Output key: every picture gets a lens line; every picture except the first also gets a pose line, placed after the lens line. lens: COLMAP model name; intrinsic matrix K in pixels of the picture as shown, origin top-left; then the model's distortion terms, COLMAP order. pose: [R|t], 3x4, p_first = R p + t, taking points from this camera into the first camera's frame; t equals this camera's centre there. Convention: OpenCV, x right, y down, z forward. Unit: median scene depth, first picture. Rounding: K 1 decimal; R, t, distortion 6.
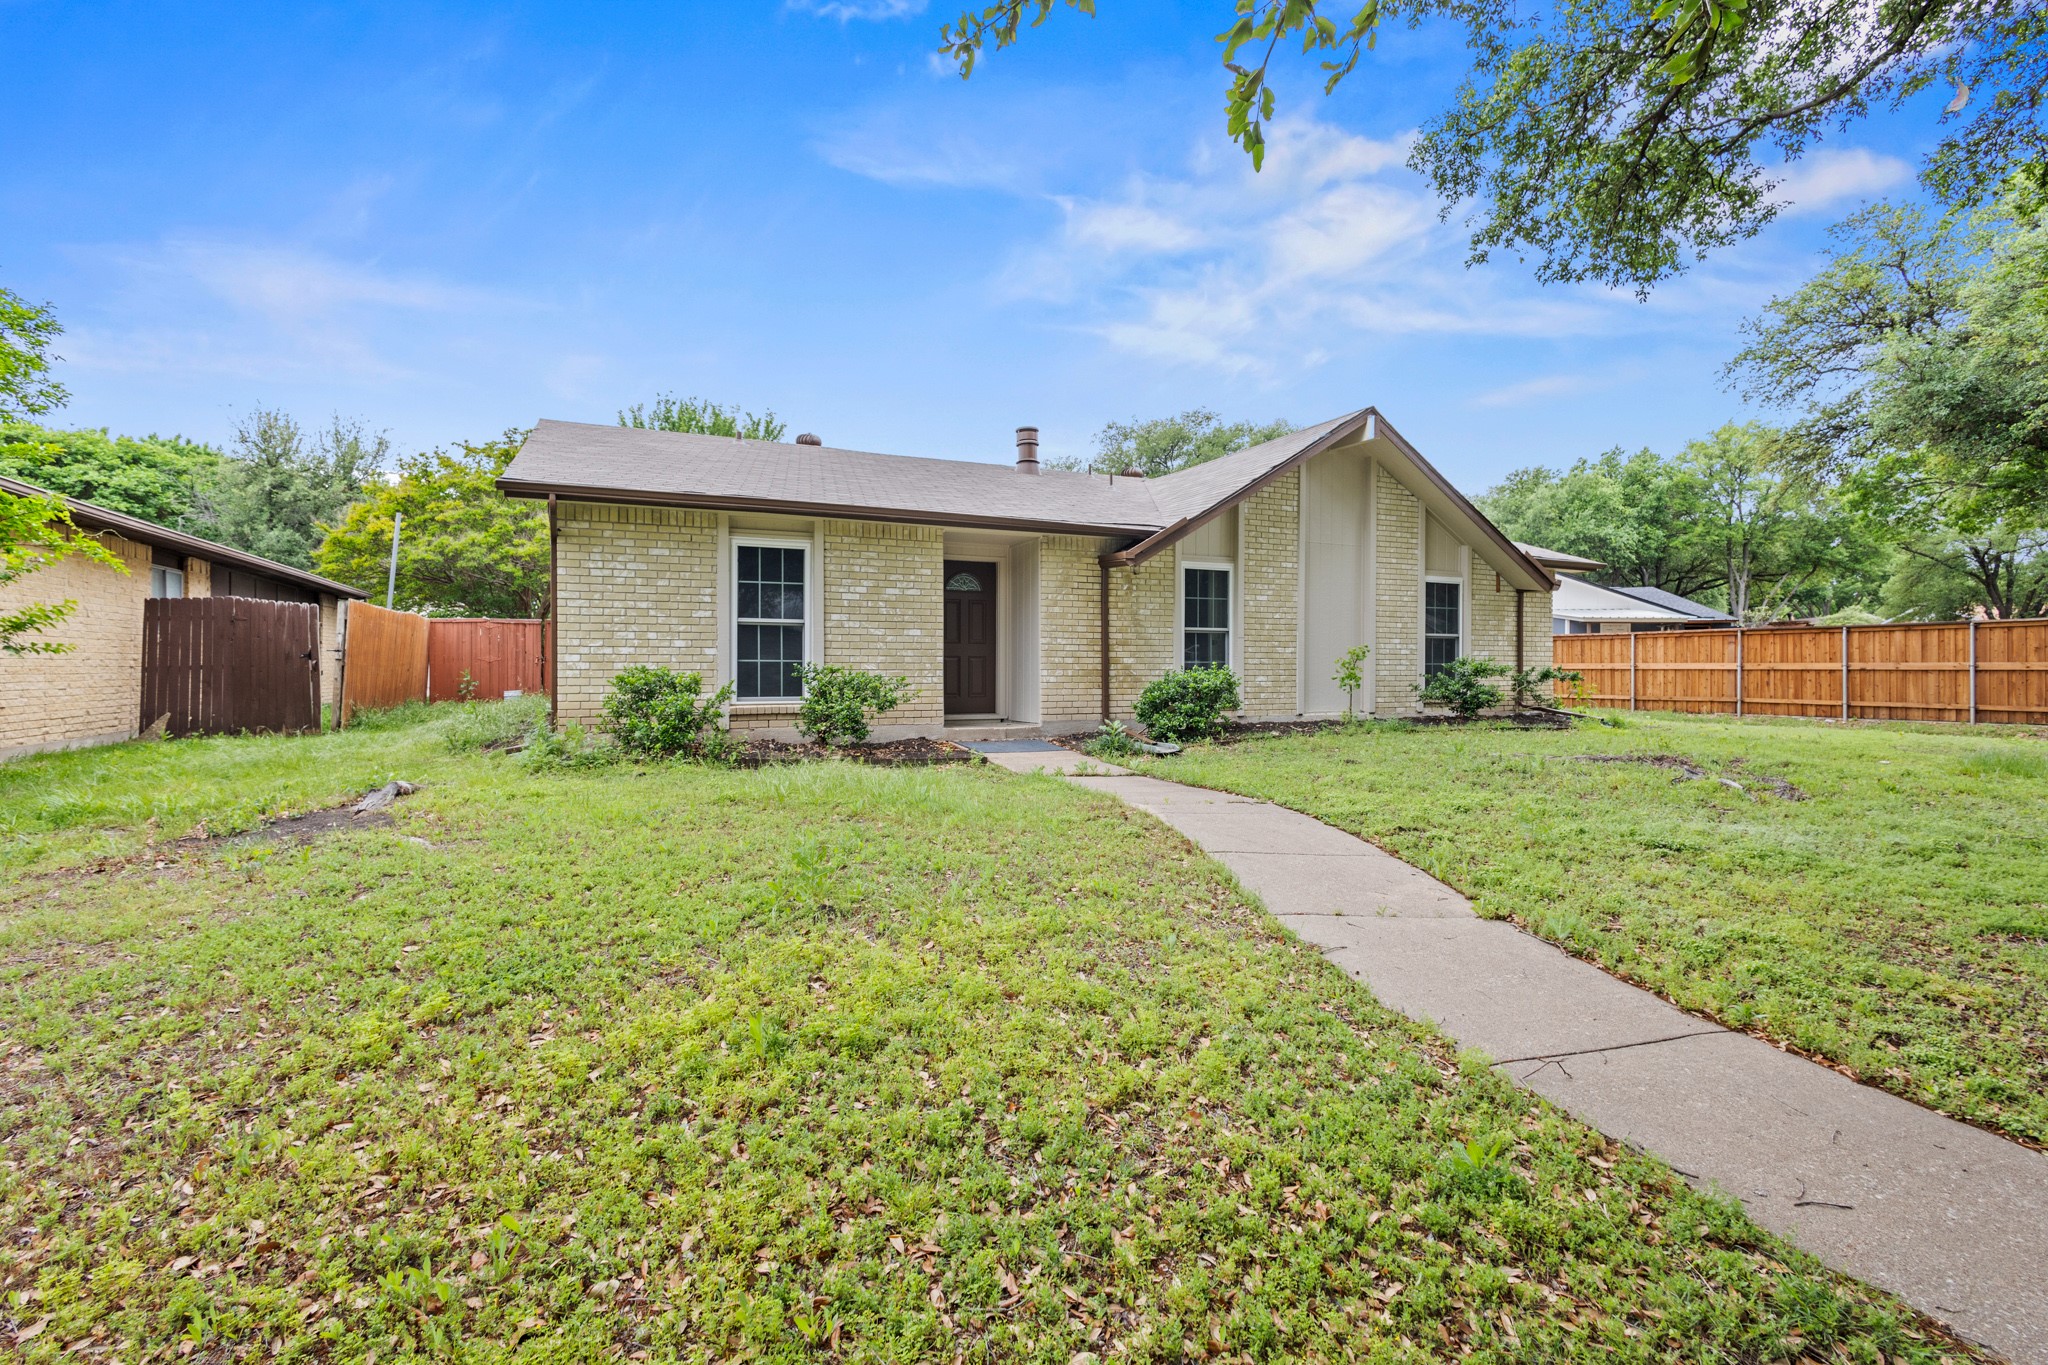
lens RADIAL K [[880.7, 0, 1021.2], [0, 880.7, 660.7], [0, 0, 1]] dist [-0.004863, 0.000433]
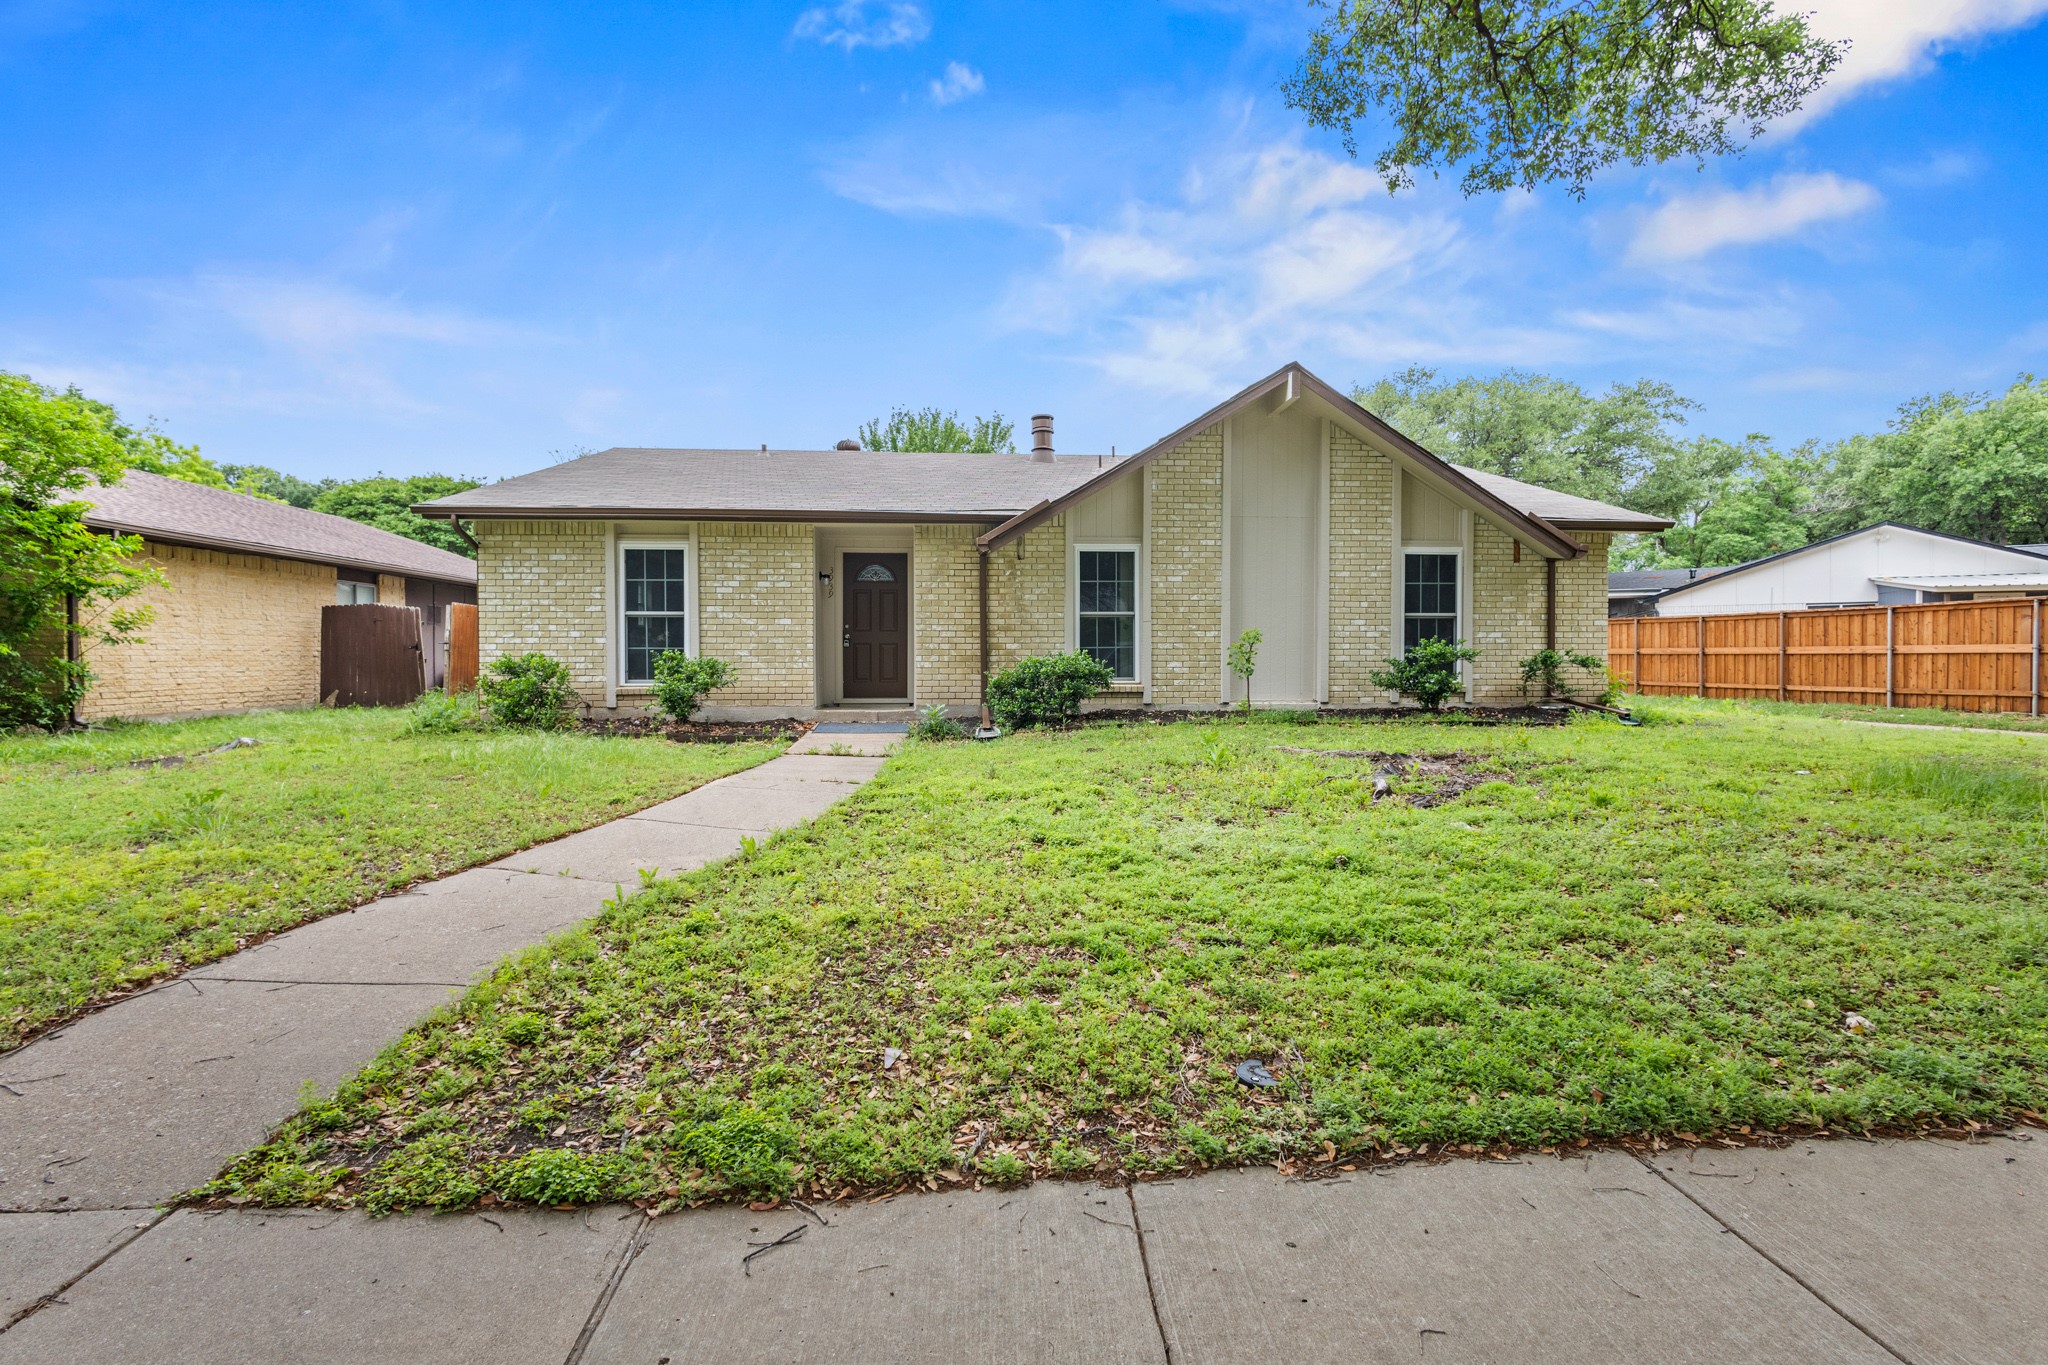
lens RADIAL K [[880.7, 0, 1021.2], [0, 880.7, 660.7], [0, 0, 1]] dist [-0.004863, 0.000433]
pose [[0.944408, -0.001598, -0.328771, 0.439256], [0.005933, 0.999908, 0.012182, 0.004036], [0.328721, -0.013456, 0.944331, 0.054797]]
